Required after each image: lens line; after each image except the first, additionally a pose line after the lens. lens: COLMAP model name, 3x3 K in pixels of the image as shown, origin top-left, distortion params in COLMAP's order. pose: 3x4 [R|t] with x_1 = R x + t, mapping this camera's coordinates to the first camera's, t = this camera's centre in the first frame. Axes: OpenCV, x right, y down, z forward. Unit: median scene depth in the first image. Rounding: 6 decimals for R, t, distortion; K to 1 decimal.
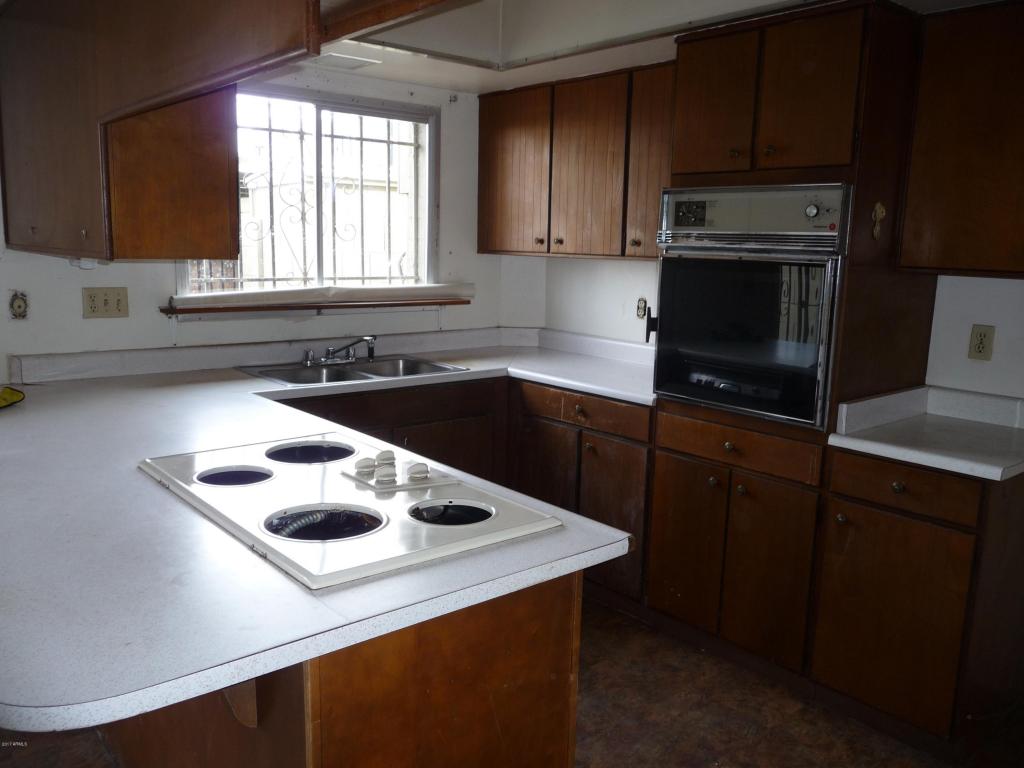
lens RADIAL K [[846.4, 0, 506.3], [0, 846.4, 384.6], [0, 0, 1]] dist [-0.051205, 0.072586]
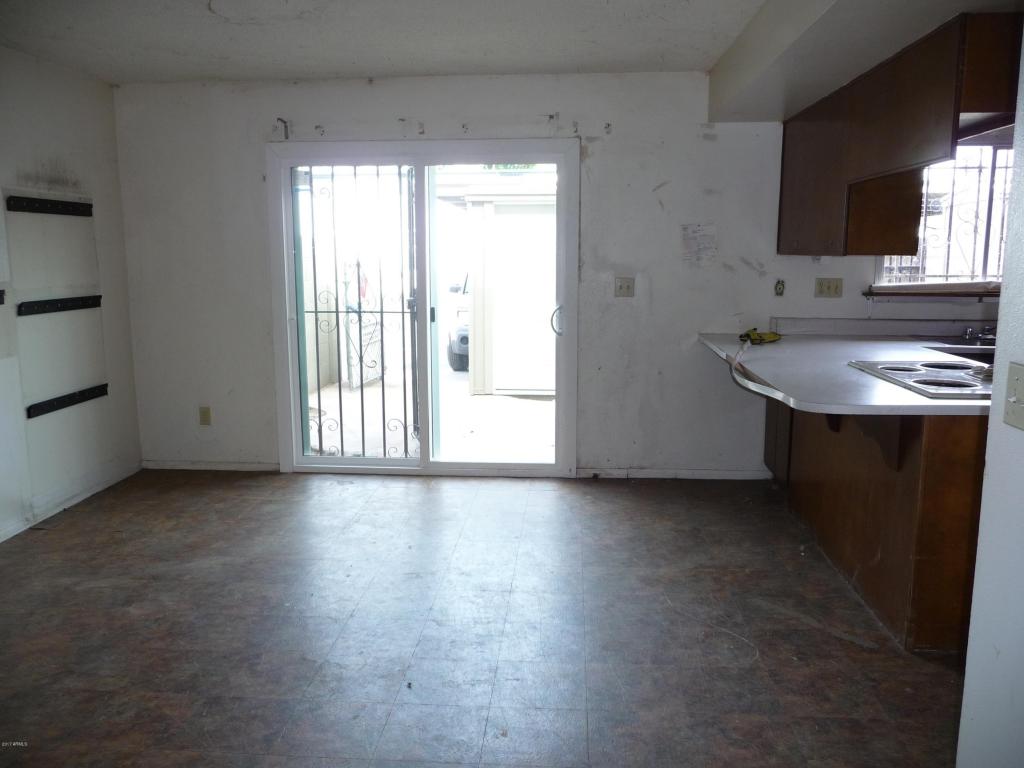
lens RADIAL K [[846.4, 0, 506.3], [0, 846.4, 384.6], [0, 0, 1]] dist [-0.051205, 0.072586]
pose [[0.717883, 0.084090, -0.691066, 0.191343], [-0.100483, 0.994799, 0.016666, 0.114204], [0.688873, 0.057476, 0.722599, -0.535406]]
